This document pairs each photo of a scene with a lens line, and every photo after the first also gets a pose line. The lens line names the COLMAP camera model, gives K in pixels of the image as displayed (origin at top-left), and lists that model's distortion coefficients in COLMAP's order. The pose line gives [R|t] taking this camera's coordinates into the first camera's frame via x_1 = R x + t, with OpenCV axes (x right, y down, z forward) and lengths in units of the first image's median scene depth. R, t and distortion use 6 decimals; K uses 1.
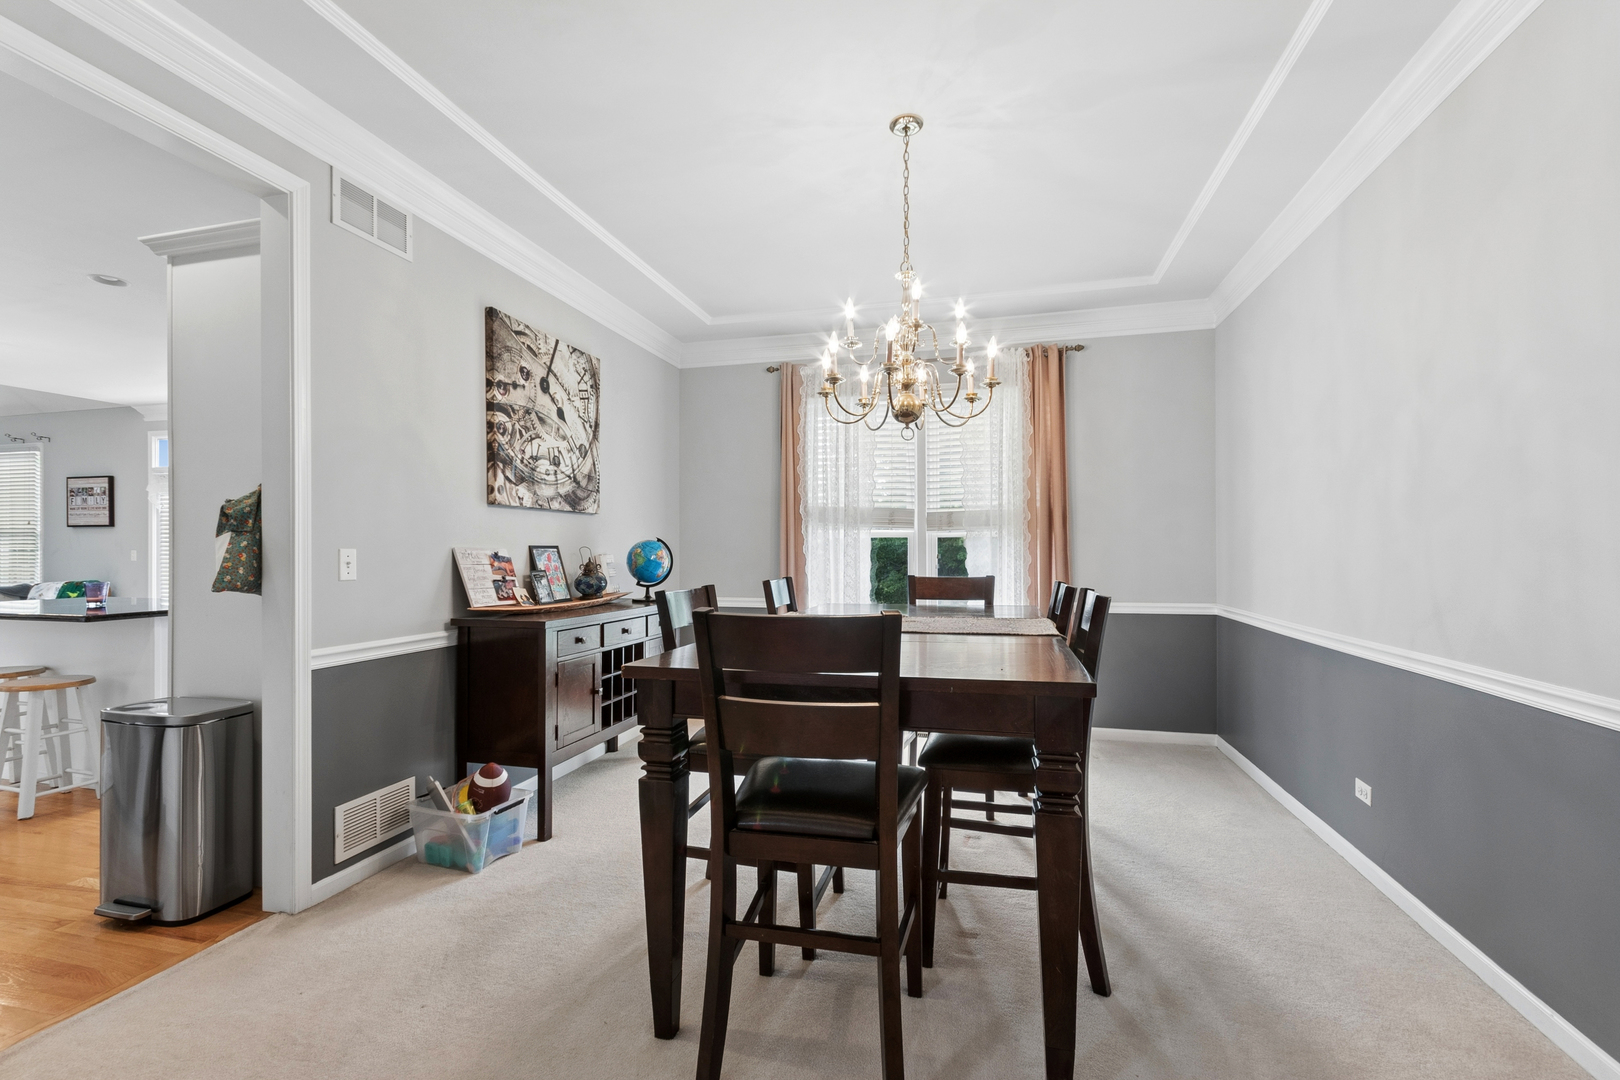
lens RADIAL K [[698.4, 0, 809.5], [0, 698.4, 549.6], [0, 0, 1]] dist [-0.000750, -0.000080]
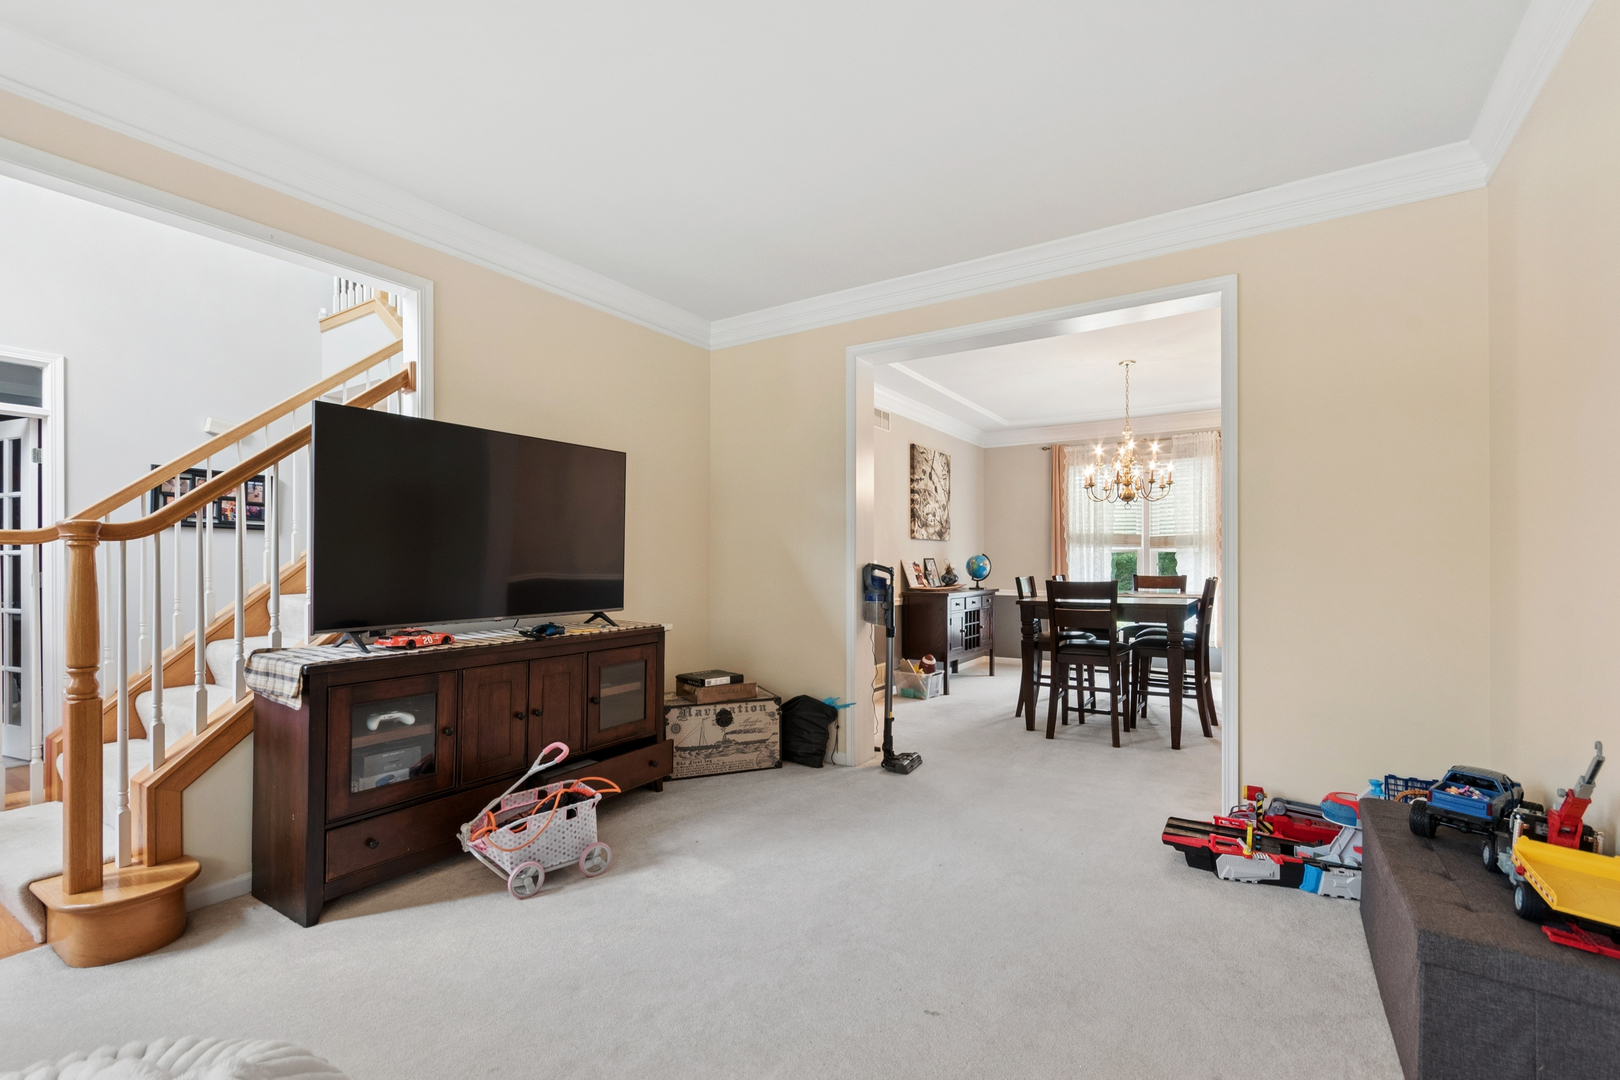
lens RADIAL K [[707.2, 0, 816.4], [0, 707.2, 557.9], [0, 0, 1]] dist [-0.000456, -0.000031]
pose [[0.950345, -0.000414, -0.311198, -0.066391], [-0.000318, 0.999997, -0.002299, -0.001949], [0.311198, 0.002284, 0.950342, -0.978950]]
